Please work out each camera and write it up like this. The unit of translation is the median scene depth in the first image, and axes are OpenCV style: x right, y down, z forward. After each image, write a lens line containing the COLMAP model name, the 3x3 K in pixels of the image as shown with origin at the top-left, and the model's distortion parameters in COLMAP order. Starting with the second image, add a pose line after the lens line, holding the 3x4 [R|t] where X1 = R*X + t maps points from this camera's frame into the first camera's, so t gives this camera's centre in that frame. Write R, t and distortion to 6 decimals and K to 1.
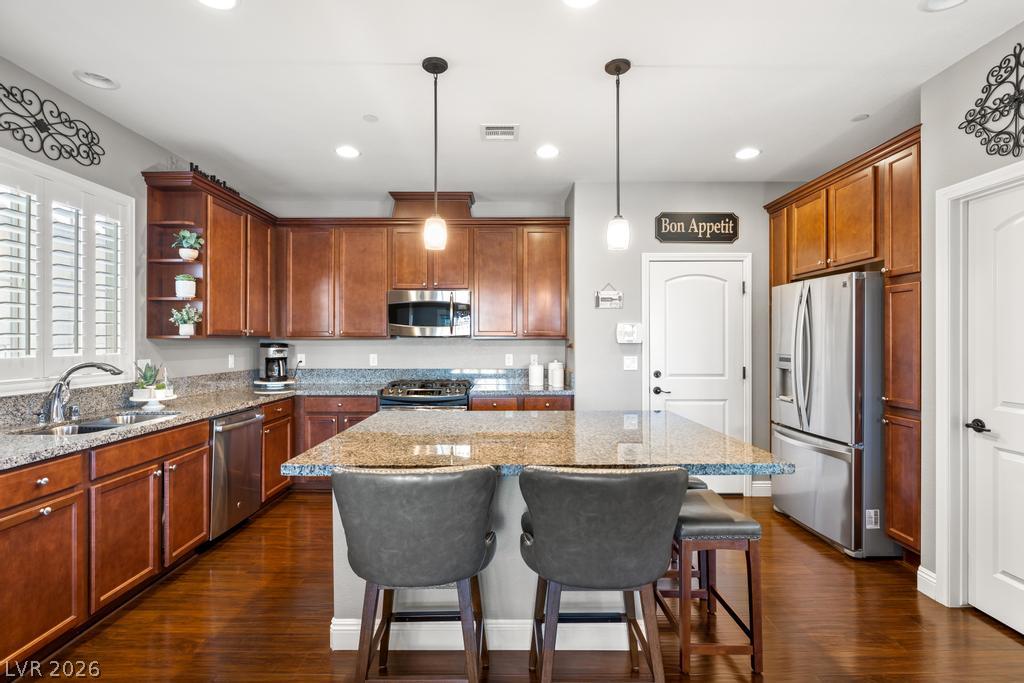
lens RADIAL K [[491.2, 0, 507.8], [0, 491.2, 343.7], [0, 0, 1]] dist [0.000625, 0.001043]
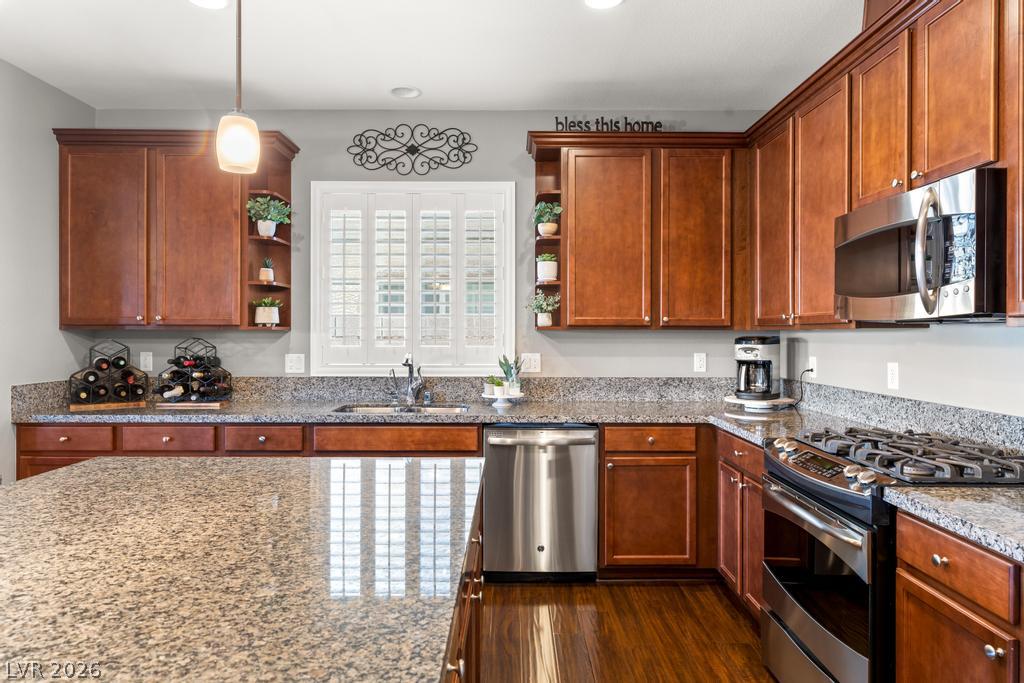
lens RADIAL K [[621.1, 0, 512.0], [0, 621.1, 341.5], [0, 0, 1]] dist [0.000425, -0.000403]
pose [[0.002901, 0.012400, -0.999919, 0.386495], [-0.006506, 0.999902, 0.012381, -0.004027], [0.999975, 0.006470, 0.002981, 0.885058]]
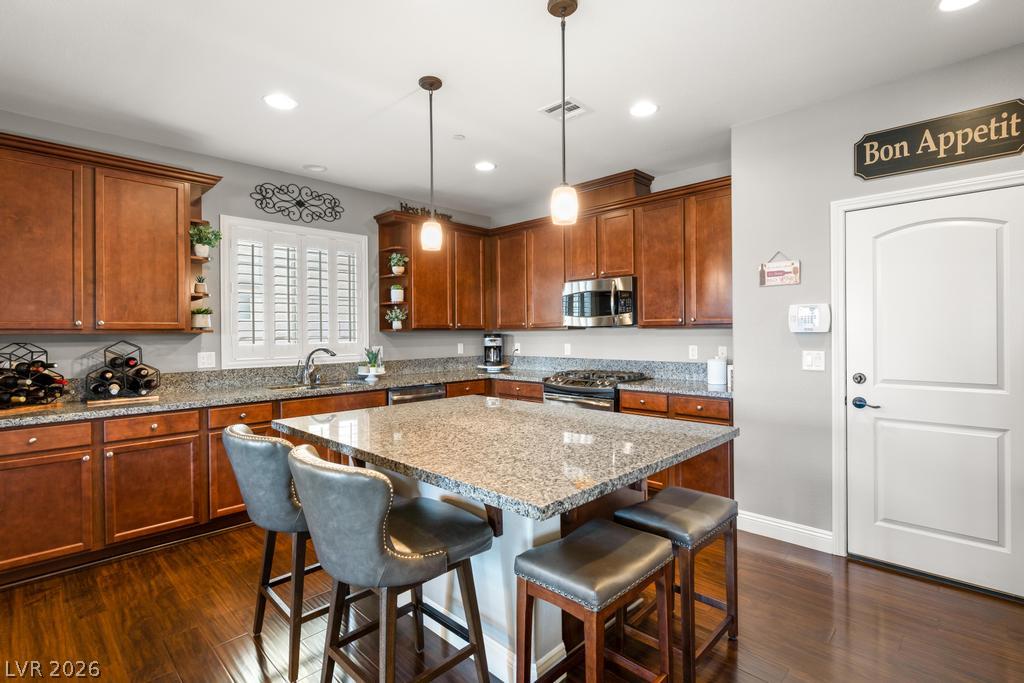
lens RADIAL K [[490.4, 0, 514.7], [0, 490.4, 340.1], [0, 0, 1]] dist [-0.000724, 0.000856]
pose [[0.717254, 0.005041, -0.696793, 0.511690], [0.006020, 0.999892, 0.013431, -0.002781], [0.696786, -0.013828, 0.717146, 0.226786]]
